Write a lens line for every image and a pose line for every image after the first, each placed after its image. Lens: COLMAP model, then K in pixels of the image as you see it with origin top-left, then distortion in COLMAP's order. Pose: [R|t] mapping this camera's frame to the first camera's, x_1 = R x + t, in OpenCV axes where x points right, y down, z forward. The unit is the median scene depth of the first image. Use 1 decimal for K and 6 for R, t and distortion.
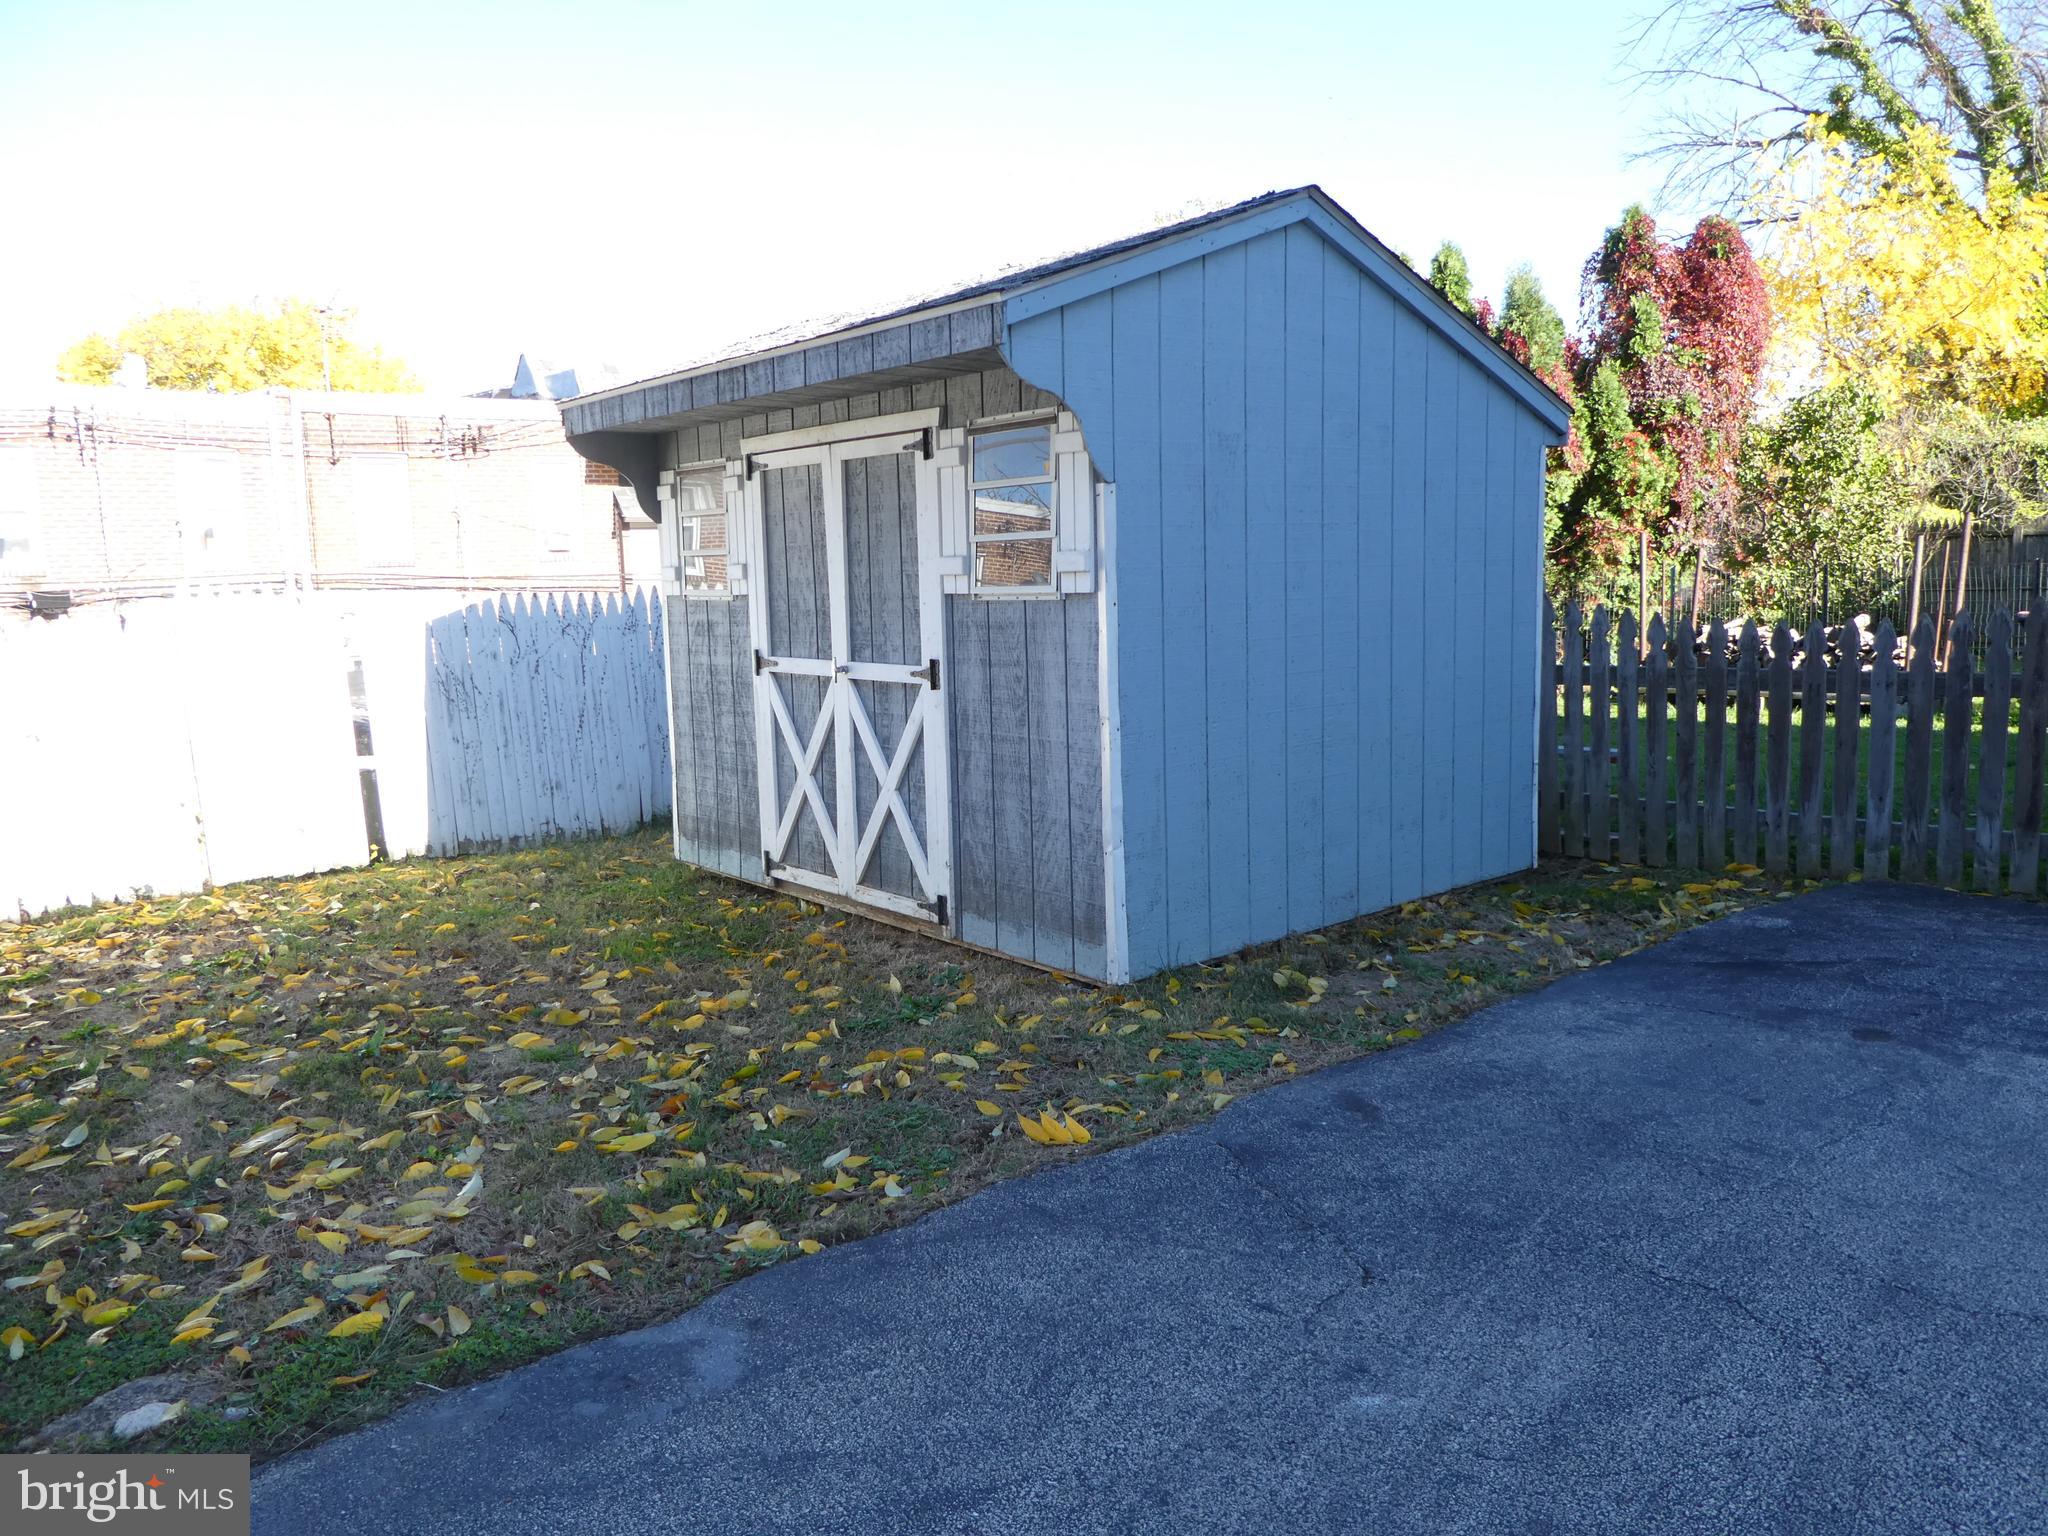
lens RADIAL K [[1461.8, 0, 1031.4], [0, 1461.8, 766.0], [0, 0, 1]] dist [-0.032583, 0.017594]
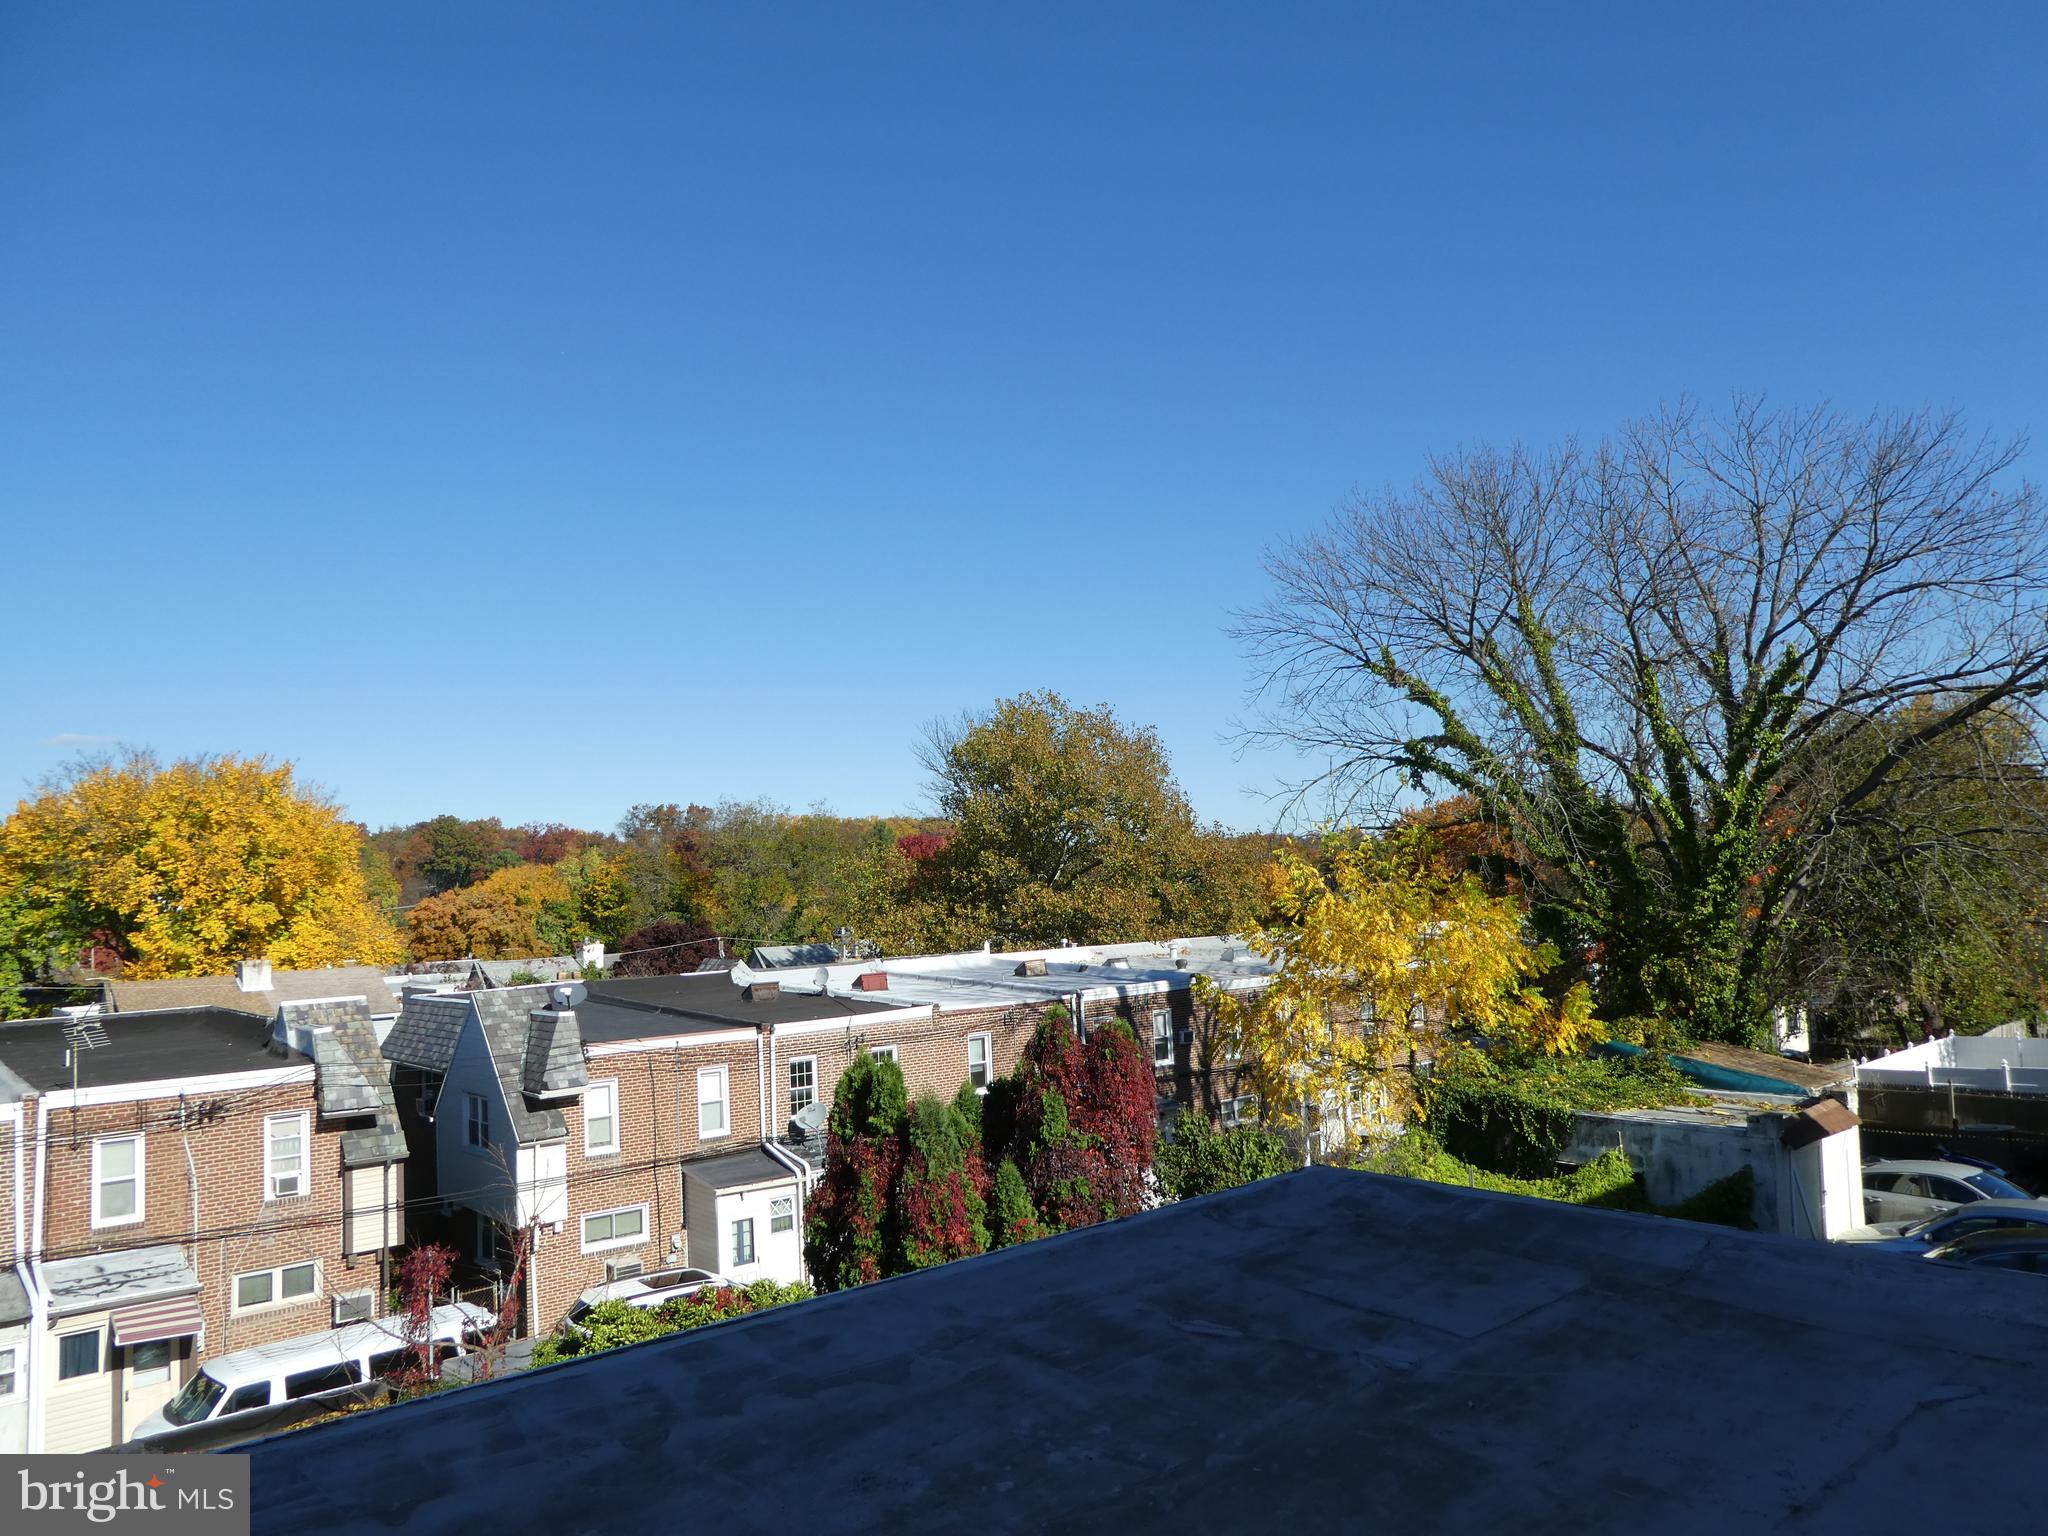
lens RADIAL K [[1461.8, 0, 1039.5], [0, 1461.8, 764.1], [0, 0, 1]] dist [-0.032583, 0.017594]
pose [[0.999801, -0.017177, 0.010147, 0.988496], [0.019016, 0.974339, -0.224279, -0.773523], [-0.006035, 0.224428, 0.974472, -0.738069]]
